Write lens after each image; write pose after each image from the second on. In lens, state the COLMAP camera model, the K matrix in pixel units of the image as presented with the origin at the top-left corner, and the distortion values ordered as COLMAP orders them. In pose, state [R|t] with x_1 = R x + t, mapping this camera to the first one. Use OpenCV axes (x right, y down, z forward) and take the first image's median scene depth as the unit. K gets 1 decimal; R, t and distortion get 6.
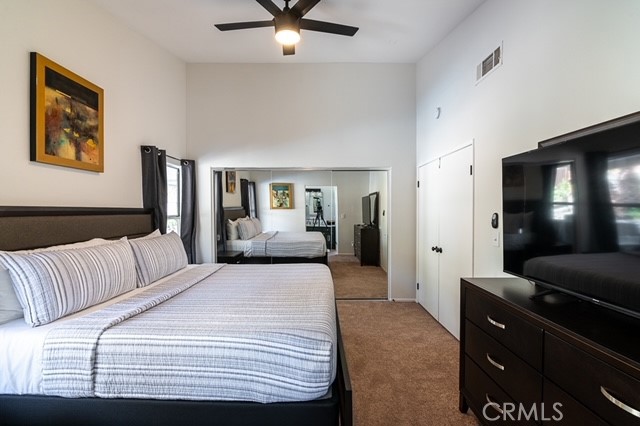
lens RADIAL K [[299.2, 0, 319.5], [0, 299.2, 213.0], [0, 0, 1]] dist [-0.001369, -0.000858]
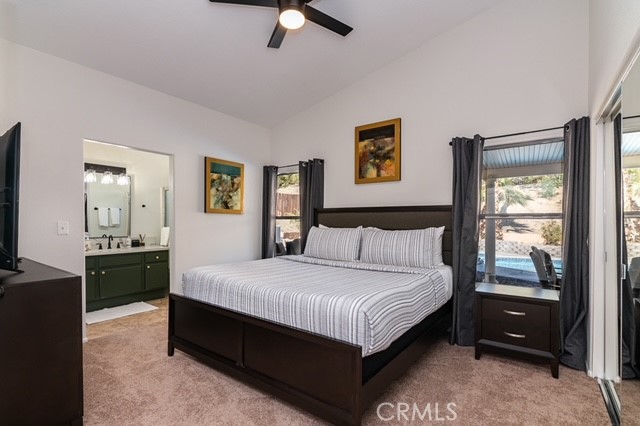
lens RADIAL K [[299.2, 0, 321.2], [0, 299.2, 219.2], [0, 0, 1]] dist [-0.001369, -0.000858]
pose [[-0.586233, 0.000007, -0.810142, 0.624669], [-0.006402, 0.999969, 0.004641, 0.038294], [0.810117, 0.007907, -0.586215, 1.668650]]
